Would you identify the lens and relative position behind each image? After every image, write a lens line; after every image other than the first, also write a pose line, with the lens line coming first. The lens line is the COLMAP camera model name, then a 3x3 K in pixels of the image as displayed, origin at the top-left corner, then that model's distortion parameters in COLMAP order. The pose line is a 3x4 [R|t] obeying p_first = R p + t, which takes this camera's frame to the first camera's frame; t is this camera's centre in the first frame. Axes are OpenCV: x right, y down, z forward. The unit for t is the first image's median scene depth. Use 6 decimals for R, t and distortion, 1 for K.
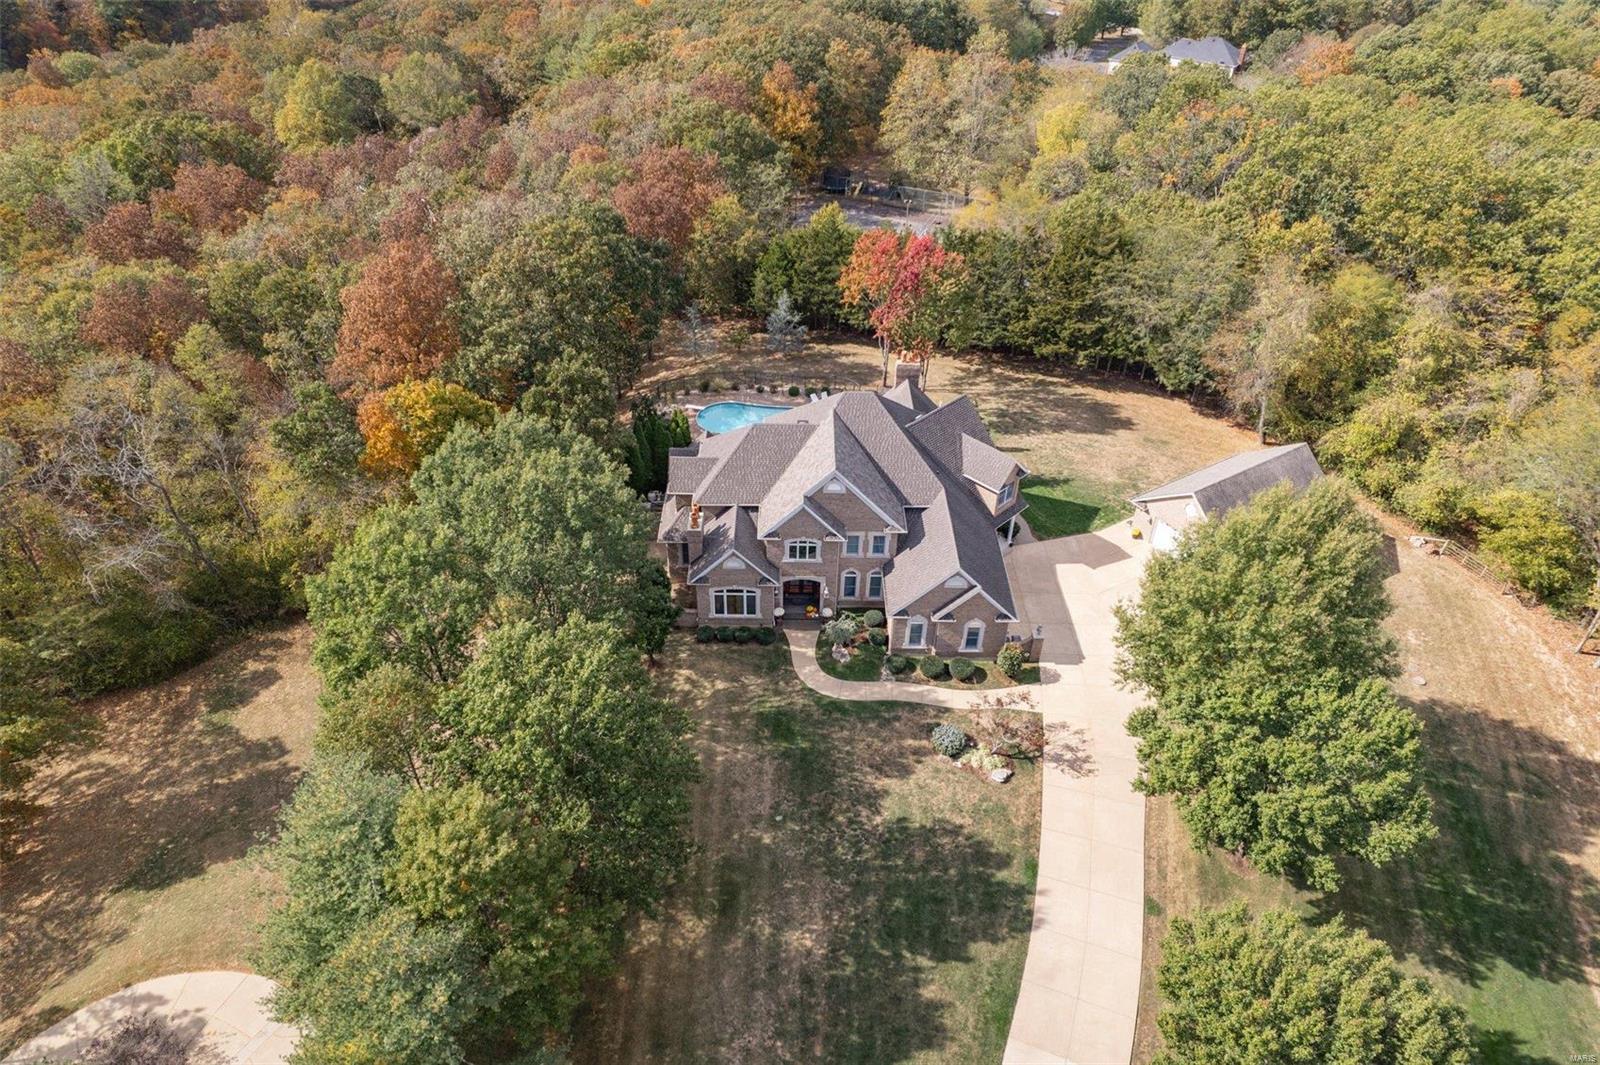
lens RADIAL K [[1019.6, 0, 808.1], [0, 1019.6, 530.6], [0, 0, 1]] dist [-0.083351, 0.067066]
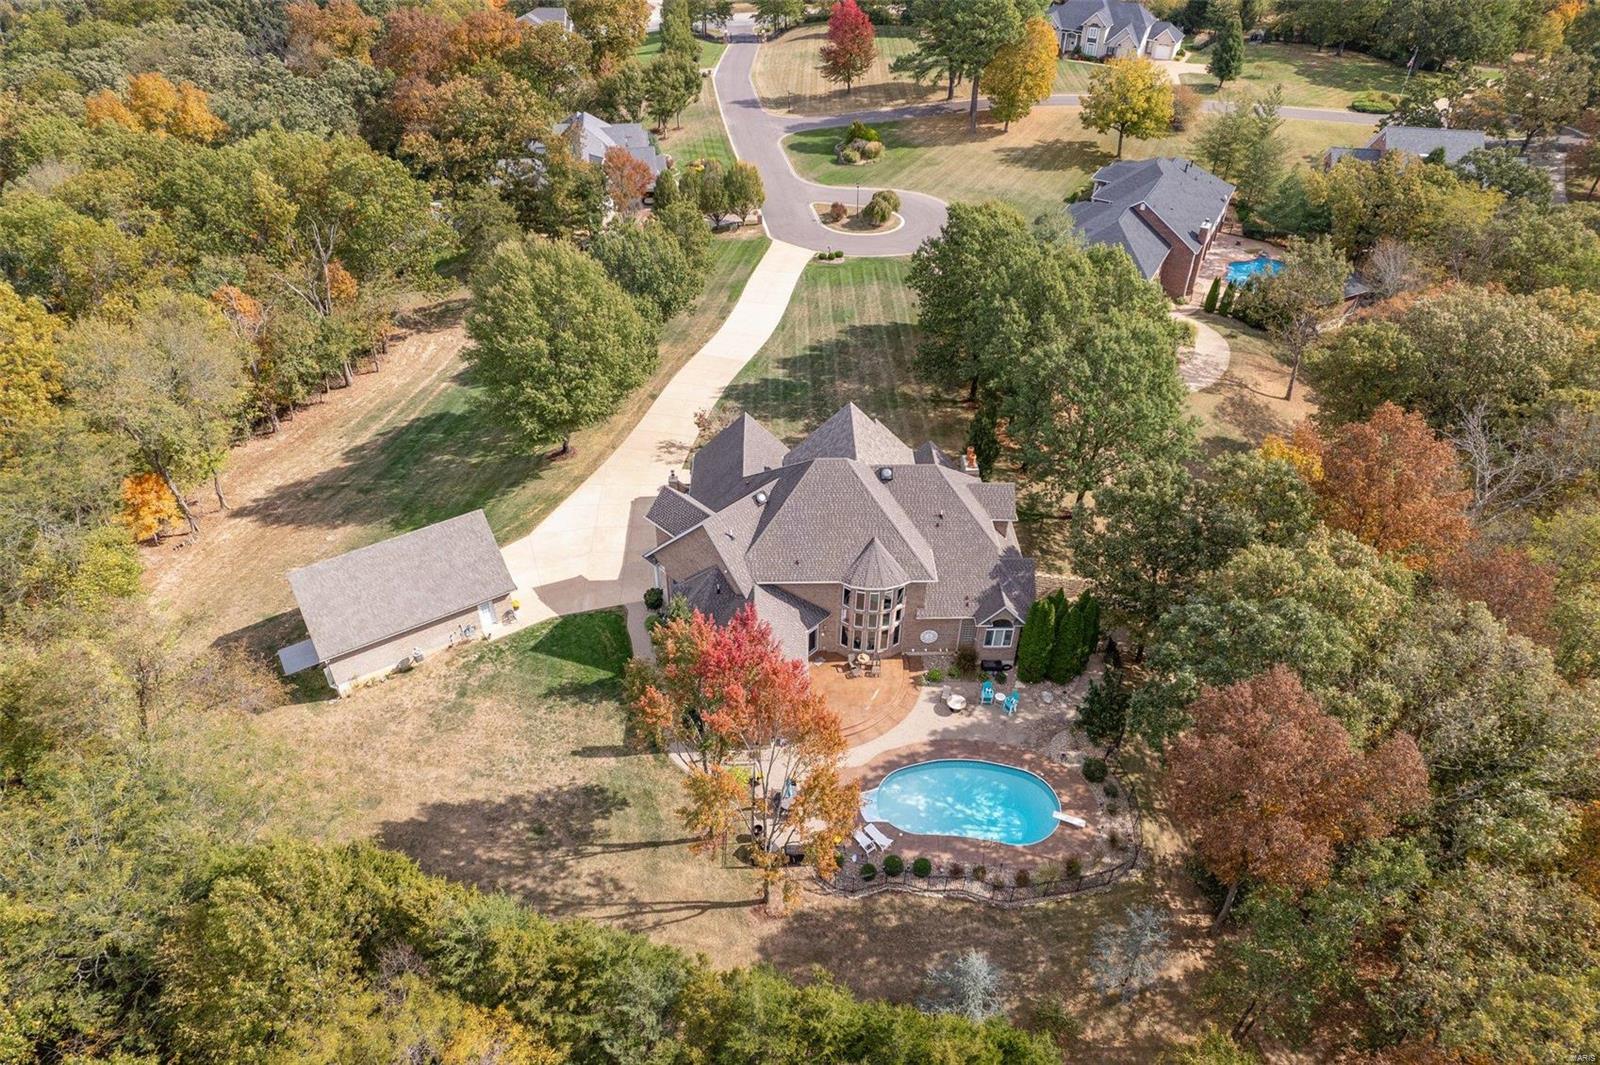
lens RADIAL K [[1019.6, 0, 808.1], [0, 1019.6, 530.6], [0, 0, 1]] dist [-0.083351, 0.067066]
pose [[-0.999037, -0.013378, -0.041775, 0.110972], [-0.043792, 0.249266, 0.967444, -1.041130], [-0.002529, 0.968343, -0.249612, 1.324965]]
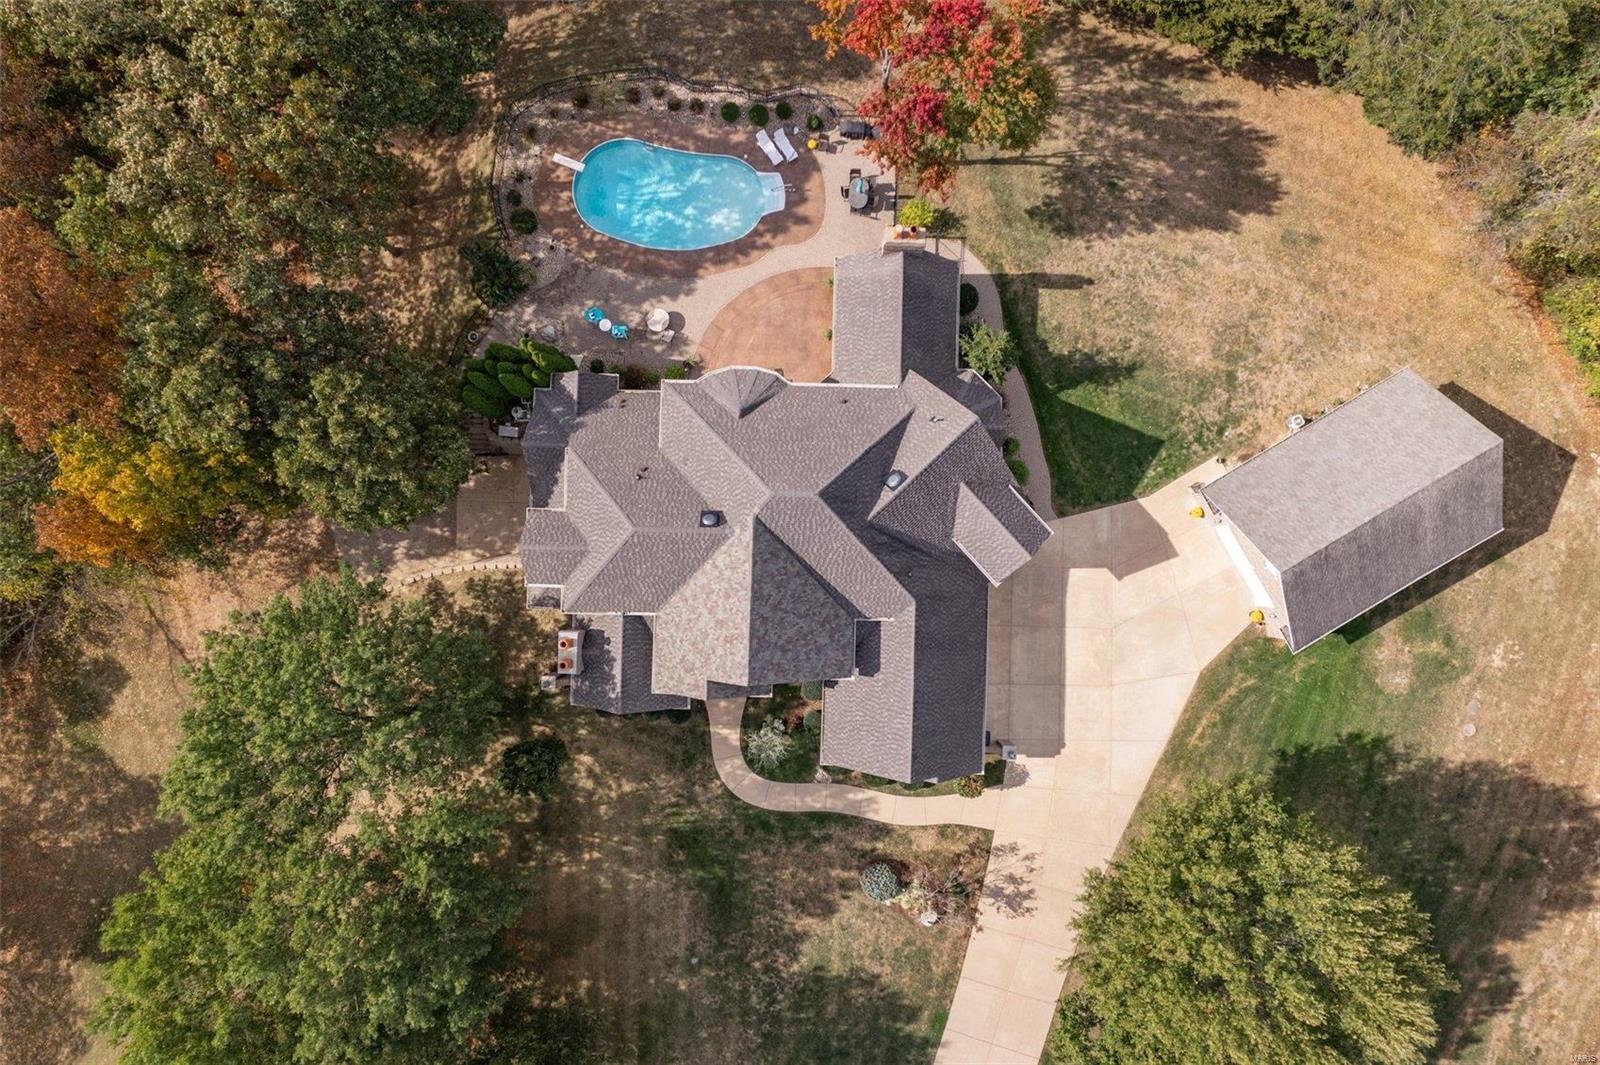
lens RADIAL K [[1019.6, 0, 808.1], [0, 1019.6, 530.6], [0, 0, 1]] dist [-0.083351, 0.067066]
pose [[0.999164, 0.034631, -0.021714, 0.074290], [-0.004175, 0.614911, 0.788586, -0.627775], [0.040662, -0.787836, 0.614542, 0.615702]]
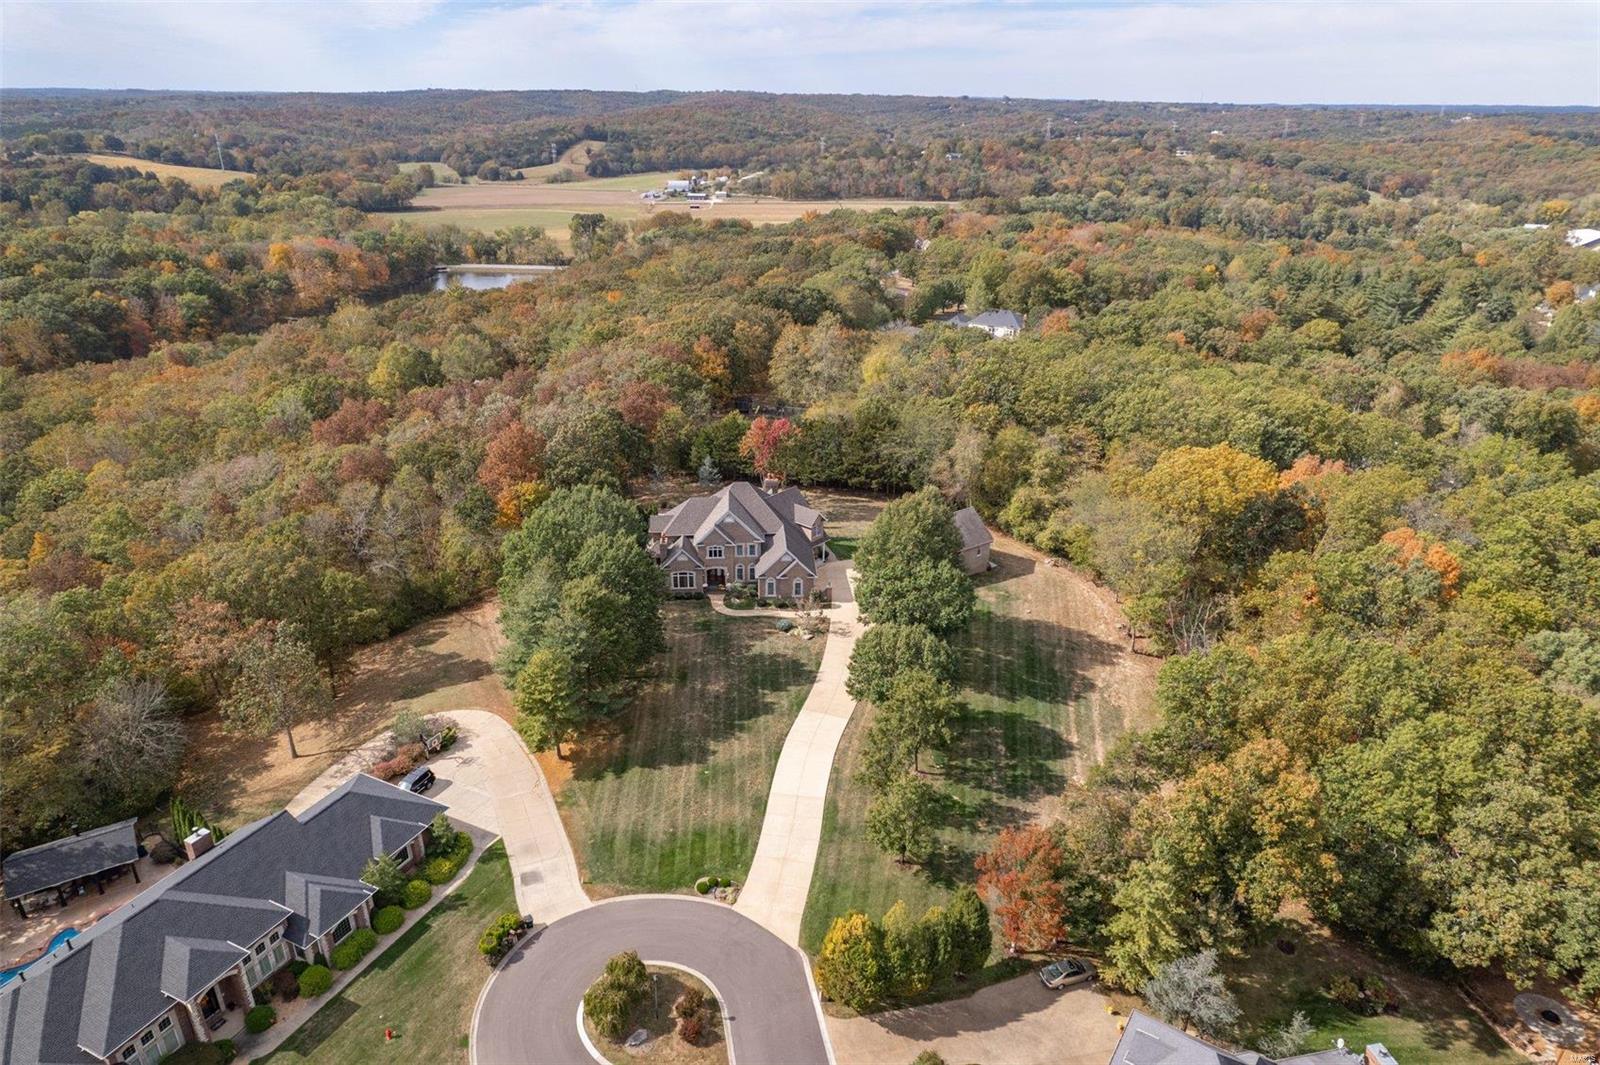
lens RADIAL K [[1019.6, 0, 808.1], [0, 1019.6, 530.6], [0, 0, 1]] dist [-0.083351, 0.067066]
pose [[0.997705, -0.035094, 0.057904, 0.063778], [0.048128, 0.969106, -0.241902, 0.480244], [-0.047626, 0.244133, 0.968571, -1.024985]]
